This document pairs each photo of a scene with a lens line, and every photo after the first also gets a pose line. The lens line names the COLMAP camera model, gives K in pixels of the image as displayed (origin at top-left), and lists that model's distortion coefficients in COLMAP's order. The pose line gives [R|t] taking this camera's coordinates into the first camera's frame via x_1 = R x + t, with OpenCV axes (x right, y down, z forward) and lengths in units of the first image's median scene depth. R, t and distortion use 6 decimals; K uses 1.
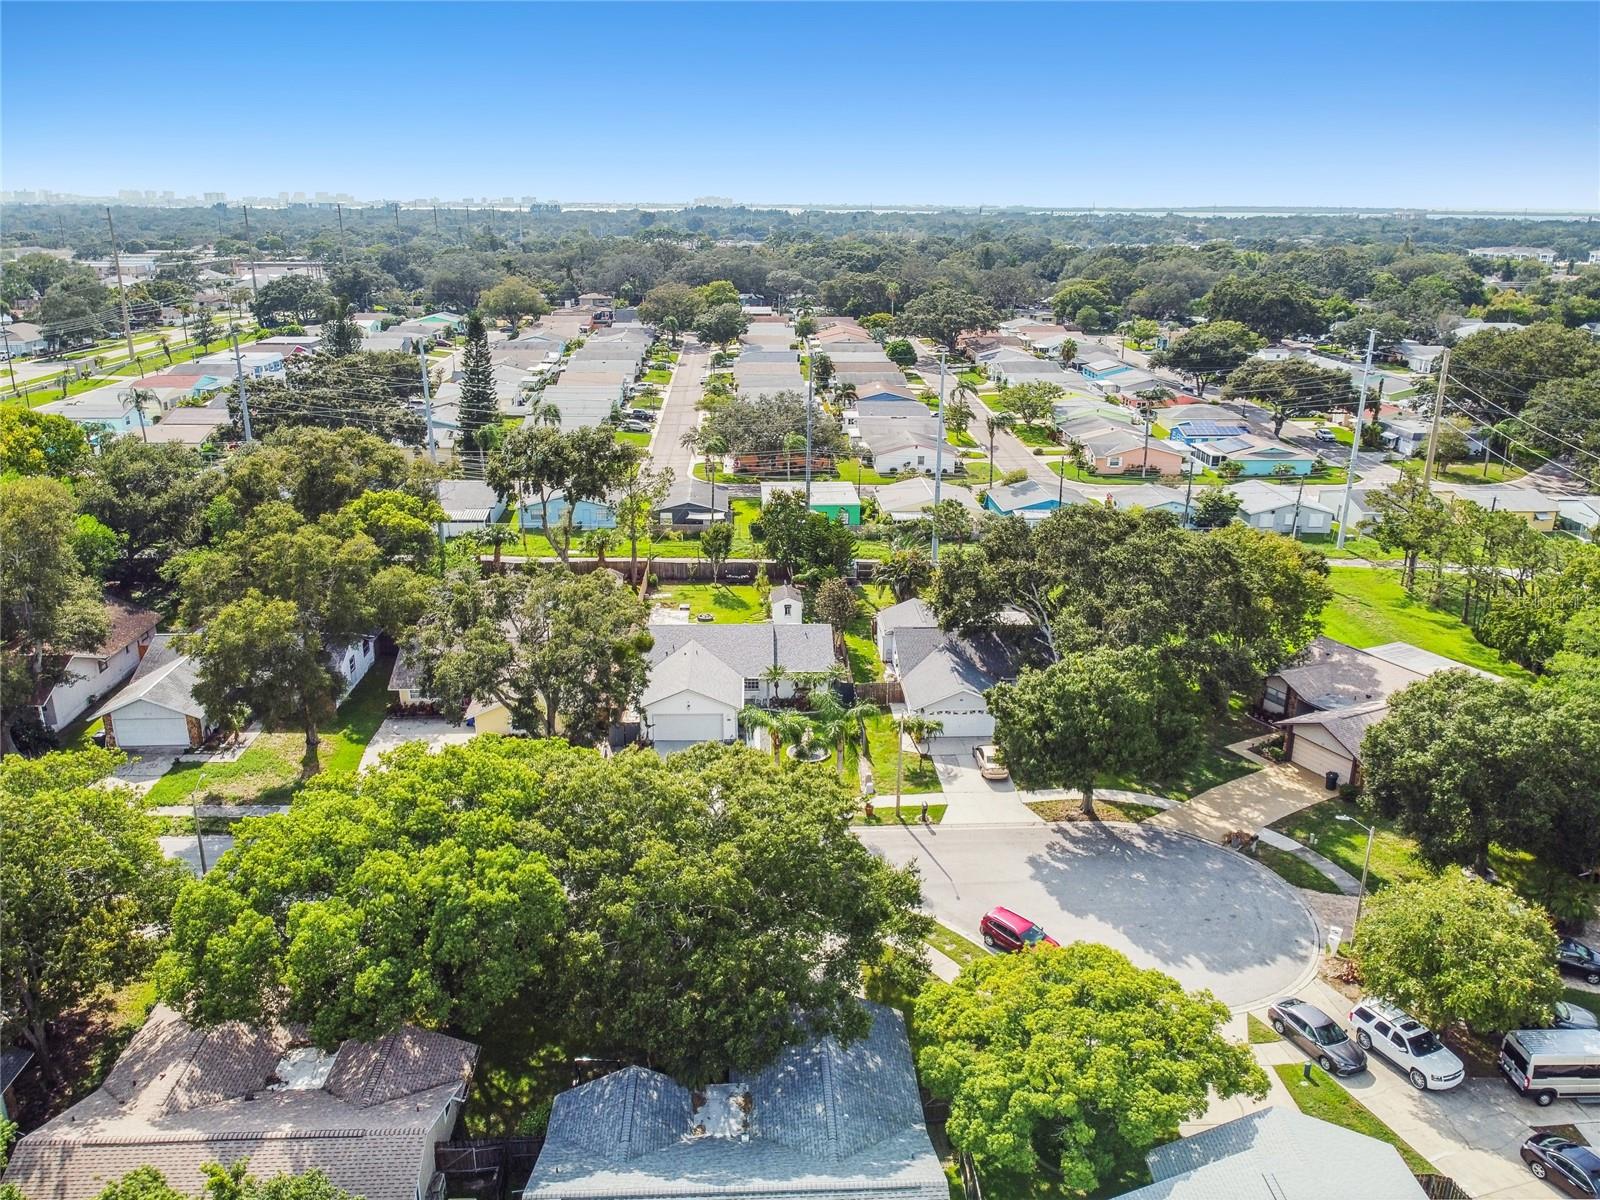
lens RADIAL K [[1204.6, 0, 796.4], [0, 1204.6, 594.6], [0, 0, 1]] dist [0.002417, -0.008098]
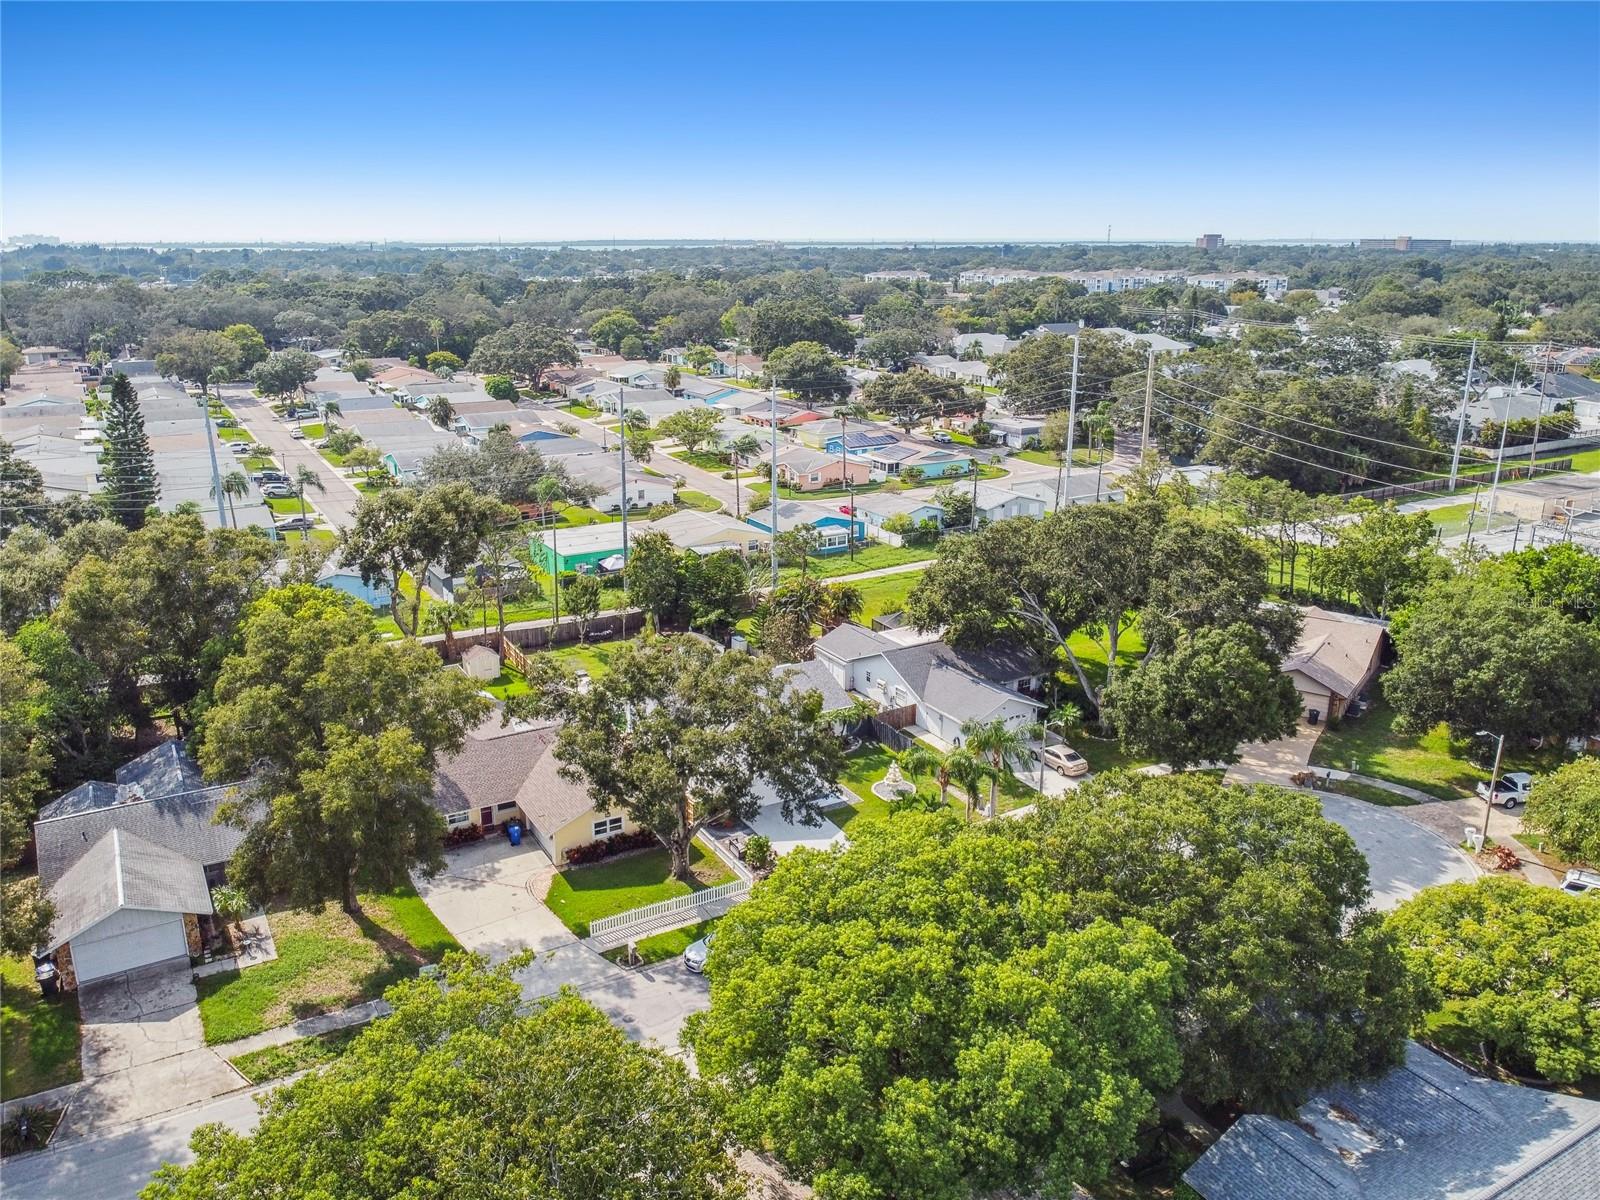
lens RADIAL K [[1204.6, 0, 786.8], [0, 1204.6, 597.5], [0, 0, 1]] dist [0.002417, -0.008098]
pose [[0.887566, -0.138712, 0.439300, -0.230674], [0.149560, 0.988702, 0.010018, -0.021445], [-0.435727, 0.056810, 0.898284, 0.080098]]
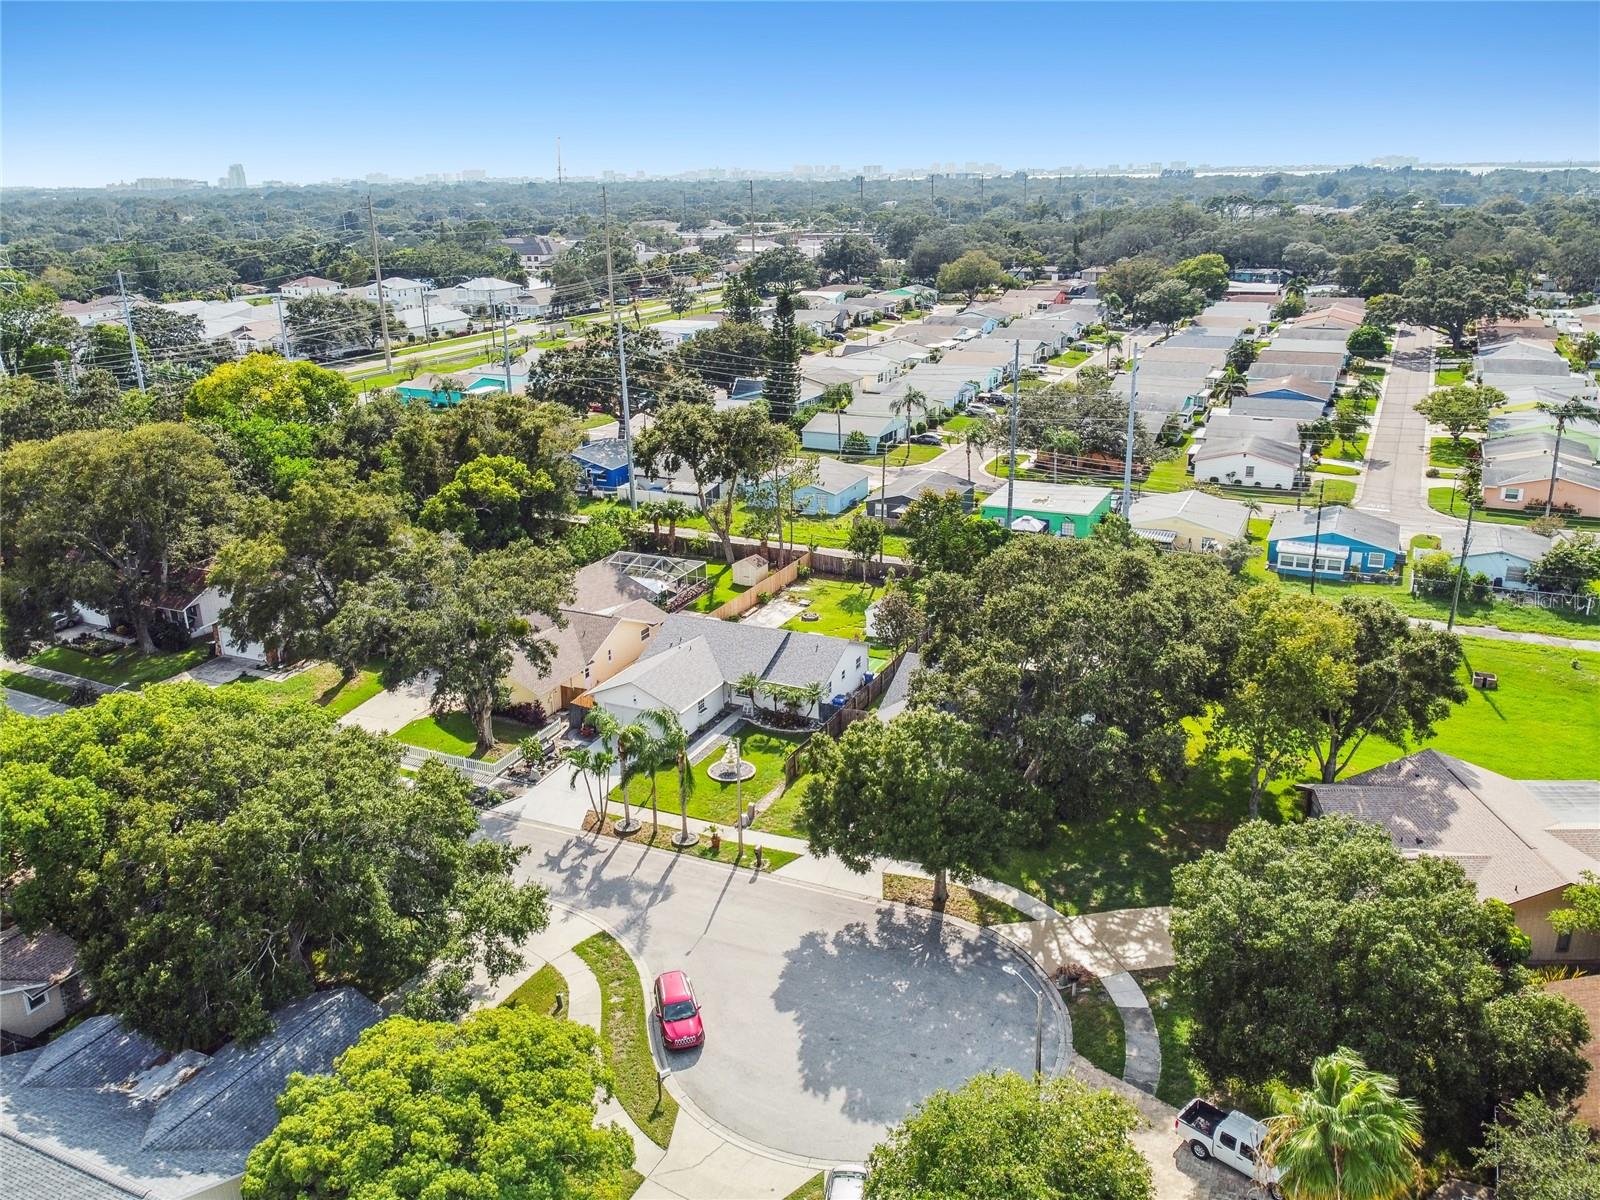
lens RADIAL K [[1251.2, 0, 804.6], [0, 1251.2, 609.2], [0, 0, 1]] dist [0.005493, -0.013879]
pose [[0.884200, 0.132034, -0.448060, 0.233398], [-0.121580, 0.991210, 0.052163, -0.023927], [0.451009, 0.008352, 0.892481, 0.081100]]
